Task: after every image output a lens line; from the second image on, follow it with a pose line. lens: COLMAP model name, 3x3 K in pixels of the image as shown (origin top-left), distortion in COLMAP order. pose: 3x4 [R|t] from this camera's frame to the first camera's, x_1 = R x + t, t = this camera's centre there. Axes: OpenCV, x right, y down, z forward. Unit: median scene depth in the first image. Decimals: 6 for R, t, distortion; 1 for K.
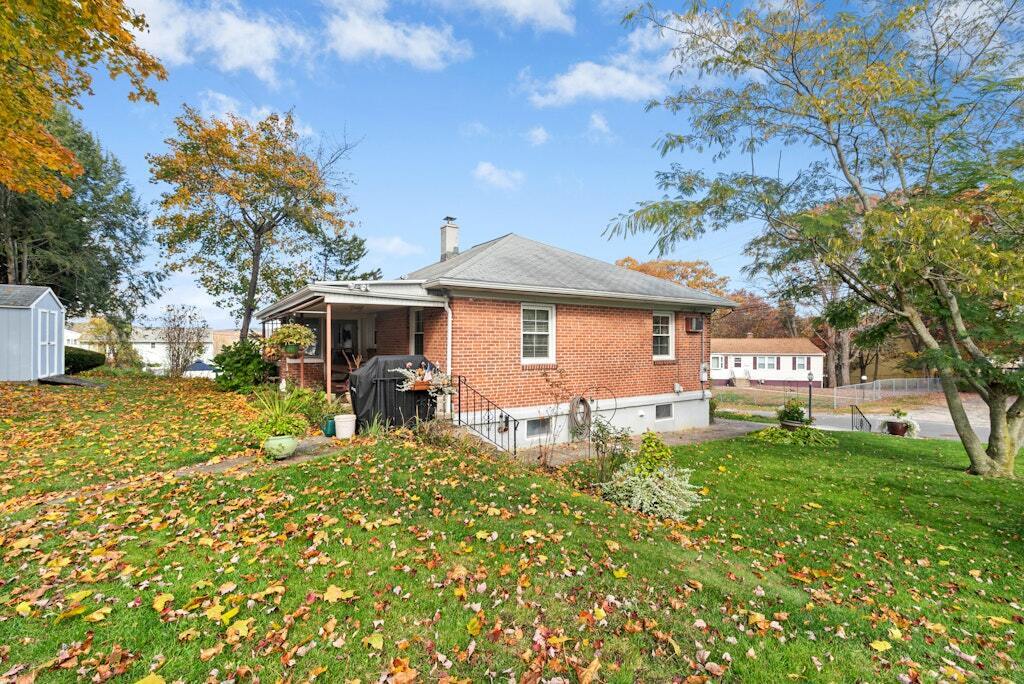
lens RADIAL K [[463.4, 0, 516.5], [0, 463.4, 351.0], [0, 0, 1]] dist [0.012563, 0.001093]
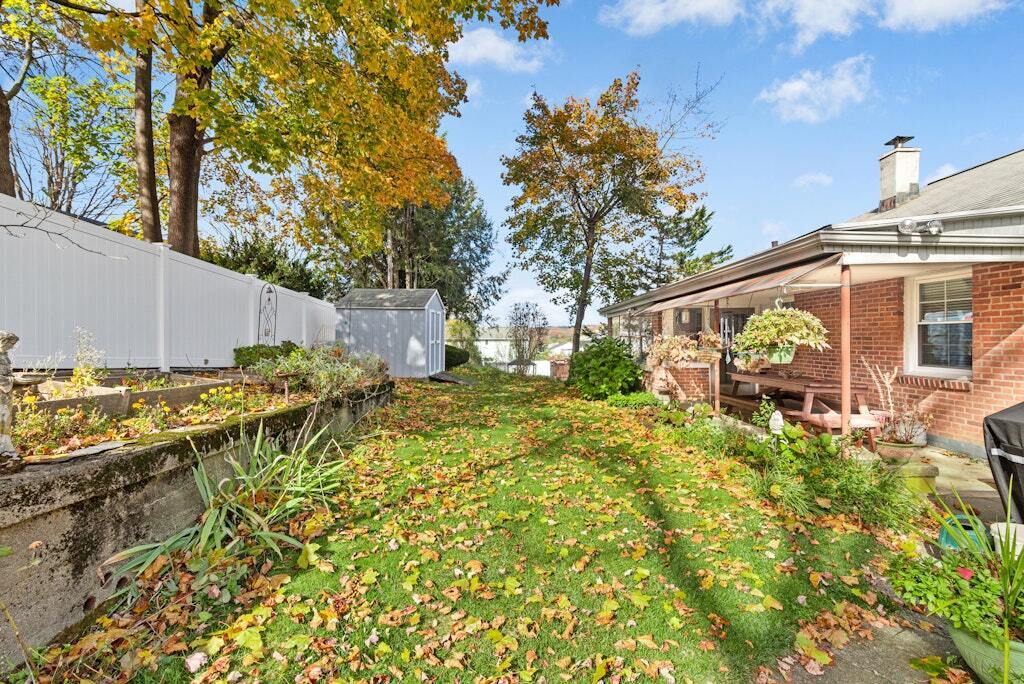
lens RADIAL K [[463.4, 0, 509.8], [0, 463.4, 342.3], [0, 0, 1]] dist [0.012563, 0.001093]
pose [[0.826717, -0.000493, -0.562617, -0.169112], [-0.005506, 0.999945, -0.008966, -0.004497], [0.562590, 0.010510, 0.826669, 0.143918]]
